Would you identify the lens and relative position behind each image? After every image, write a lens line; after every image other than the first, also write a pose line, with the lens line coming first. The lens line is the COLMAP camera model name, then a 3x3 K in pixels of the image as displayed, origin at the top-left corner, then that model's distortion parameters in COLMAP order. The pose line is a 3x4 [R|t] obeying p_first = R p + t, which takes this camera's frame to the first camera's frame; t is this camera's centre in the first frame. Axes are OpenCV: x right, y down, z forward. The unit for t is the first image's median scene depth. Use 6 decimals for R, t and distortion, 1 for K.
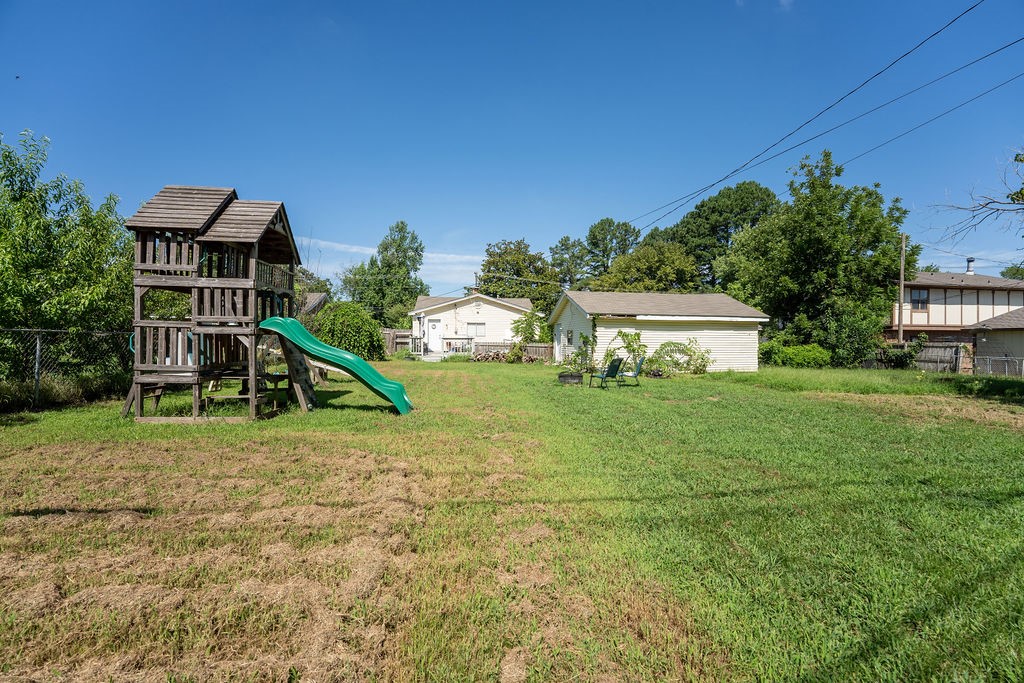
lens RADIAL K [[419.3, 0, 514.0], [0, 419.3, 337.4], [0, 0, 1]] dist [-0.025170, -0.000029]
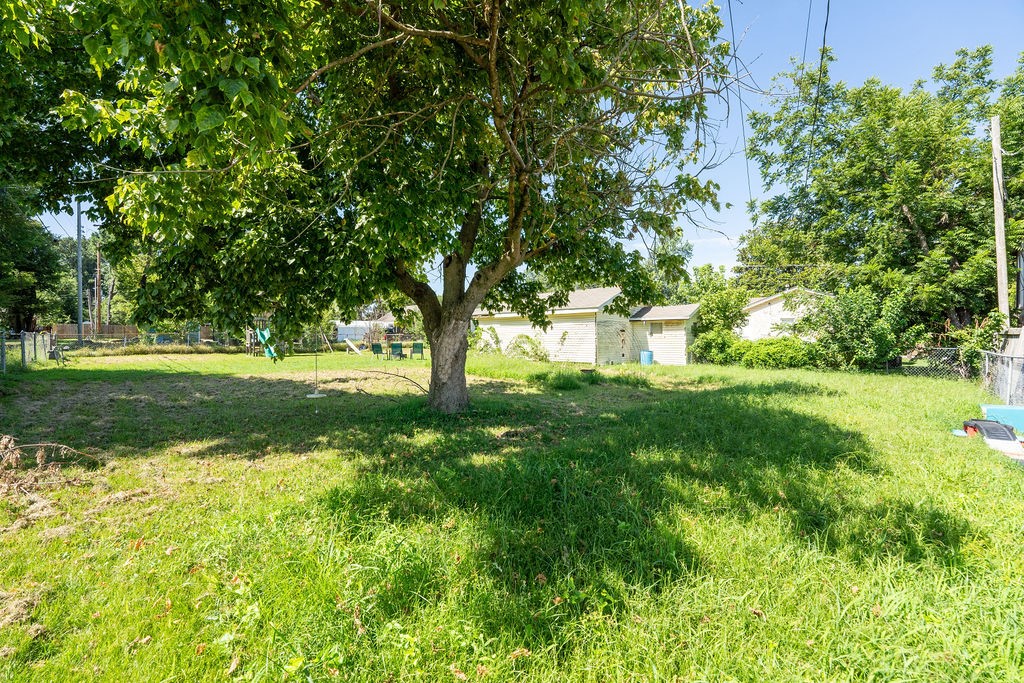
lens RADIAL K [[419.3, 0, 514.0], [0, 419.3, 337.4], [0, 0, 1]] dist [-0.025170, -0.000029]
pose [[0.572371, -0.009478, -0.819940, 0.966572], [0.009972, 0.999940, -0.004597, 0.017400], [0.819934, -0.005545, 0.572431, 0.216591]]
